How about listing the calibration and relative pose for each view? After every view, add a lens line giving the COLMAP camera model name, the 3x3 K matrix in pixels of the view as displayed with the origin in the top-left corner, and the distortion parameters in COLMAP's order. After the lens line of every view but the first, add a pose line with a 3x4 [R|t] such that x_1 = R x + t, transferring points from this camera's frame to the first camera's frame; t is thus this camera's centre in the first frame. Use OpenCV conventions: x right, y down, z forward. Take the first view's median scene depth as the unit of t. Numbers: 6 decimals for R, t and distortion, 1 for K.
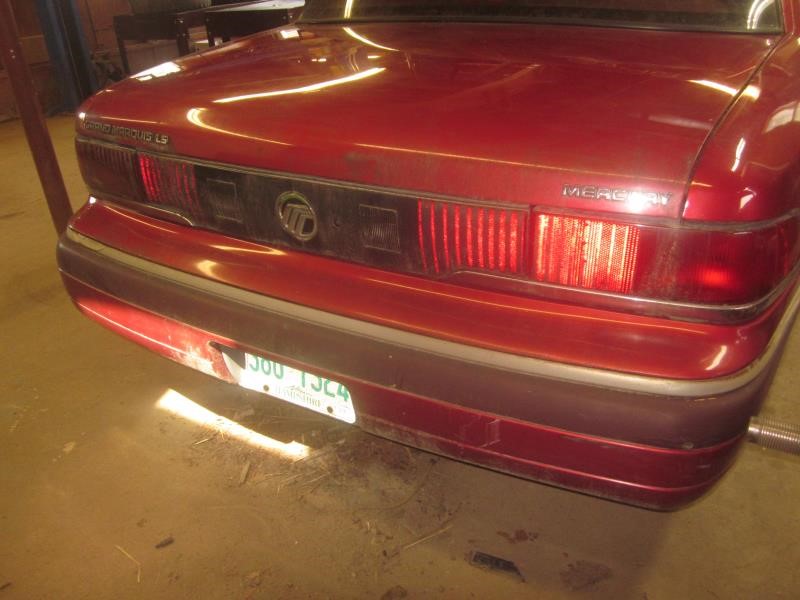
lens RADIAL K [[667.7, 0, 395.7], [0, 667.7, 298.8], [0, 0, 1]] dist [-0.046794, 0.002397]
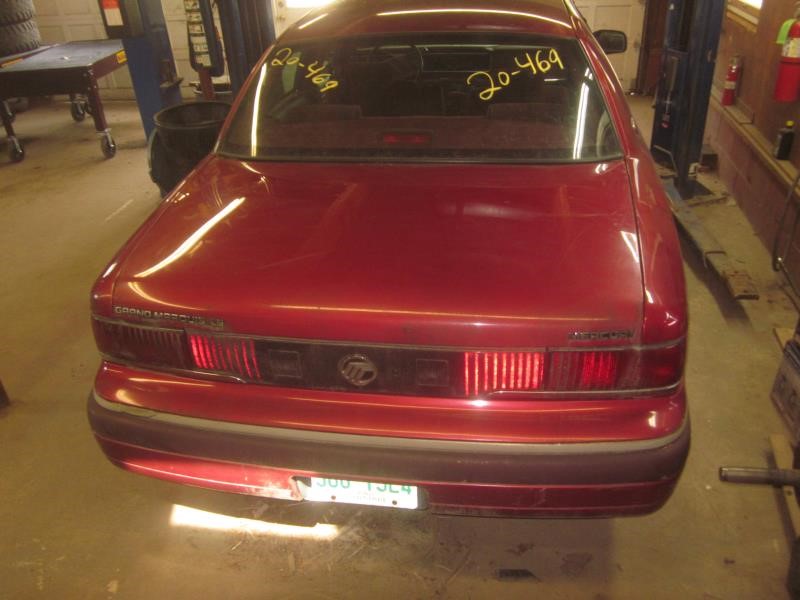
lens RADIAL K [[667.7, 0, 395.7], [0, 667.7, 298.8], [0, 0, 1]] dist [-0.046794, 0.002397]
pose [[0.932366, -0.185058, 0.310560, -0.404872], [0.178842, 0.982675, 0.048640, -0.275085], [-0.314181, 0.010191, 0.949308, -0.232802]]
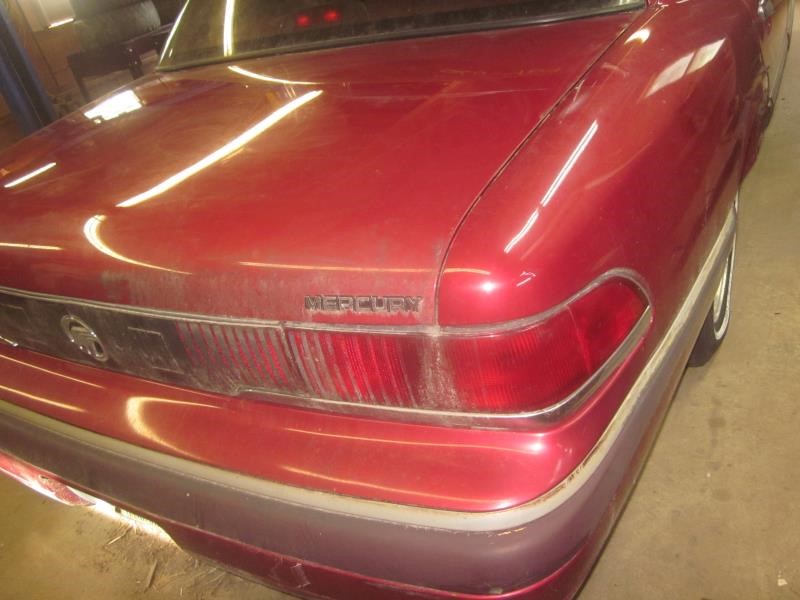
lens RADIAL K [[670.7, 0, 400.0], [0, 670.7, 300.0], [0, 0, 1]] dist [-0.059558, 0.005426]
pose [[0.985407, -0.158339, -0.062470, 0.292075], [0.160994, 0.986144, 0.040009, -0.125886], [0.055269, -0.049483, 0.997245, 0.126587]]
